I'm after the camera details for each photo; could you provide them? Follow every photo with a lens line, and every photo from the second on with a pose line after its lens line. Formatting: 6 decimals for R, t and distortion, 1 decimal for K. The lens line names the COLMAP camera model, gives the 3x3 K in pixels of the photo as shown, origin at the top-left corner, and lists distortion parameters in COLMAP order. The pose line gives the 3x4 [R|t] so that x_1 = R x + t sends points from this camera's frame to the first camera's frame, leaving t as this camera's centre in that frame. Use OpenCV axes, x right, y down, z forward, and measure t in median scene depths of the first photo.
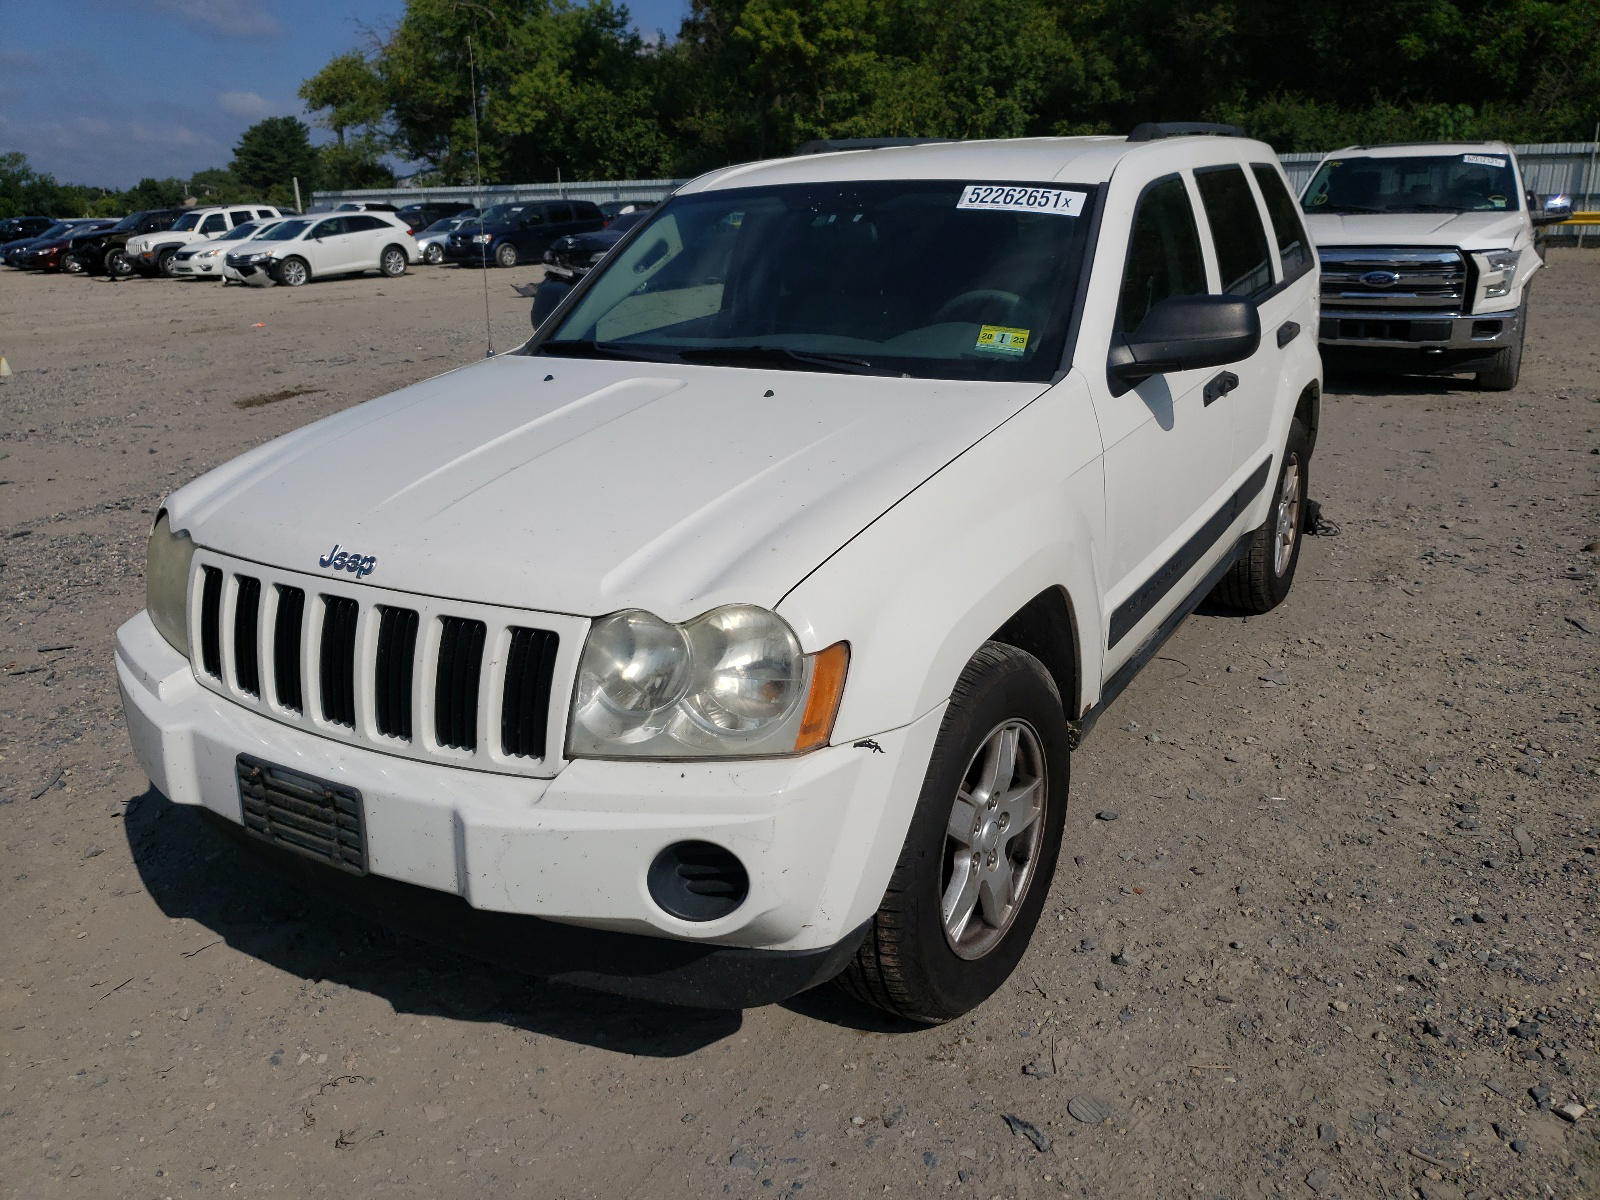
lens RADIAL K [[1223.8, 0, 800.0], [0, 1223.8, 600.0], [0, 0, 1]] dist [0.098075, -0.075403]
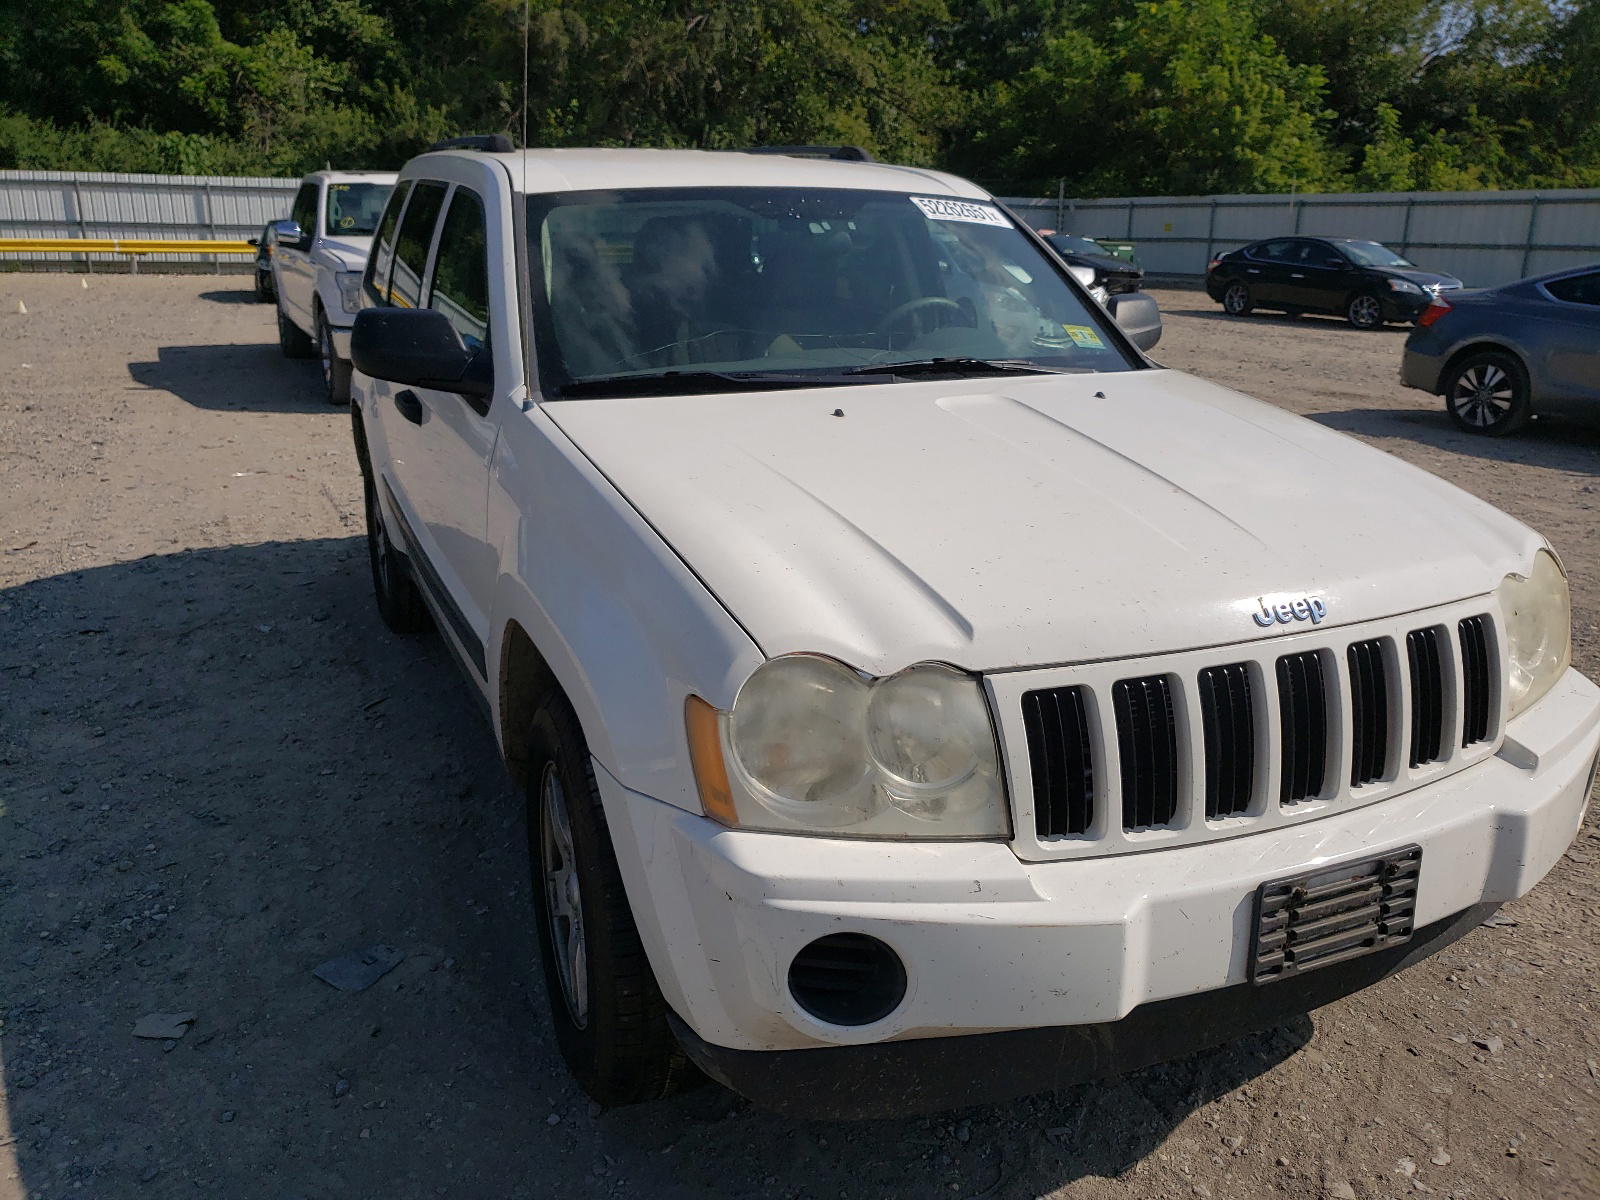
lens RADIAL K [[1223.8, 0, 800.0], [0, 1223.8, 600.0], [0, 0, 1]] dist [0.098075, -0.075403]
pose [[0.559660, -0.226767, 0.797093, -0.093638], [0.243385, 0.964394, 0.103476, -0.015864], [-0.792177, 0.136089, 0.594925, 0.057709]]
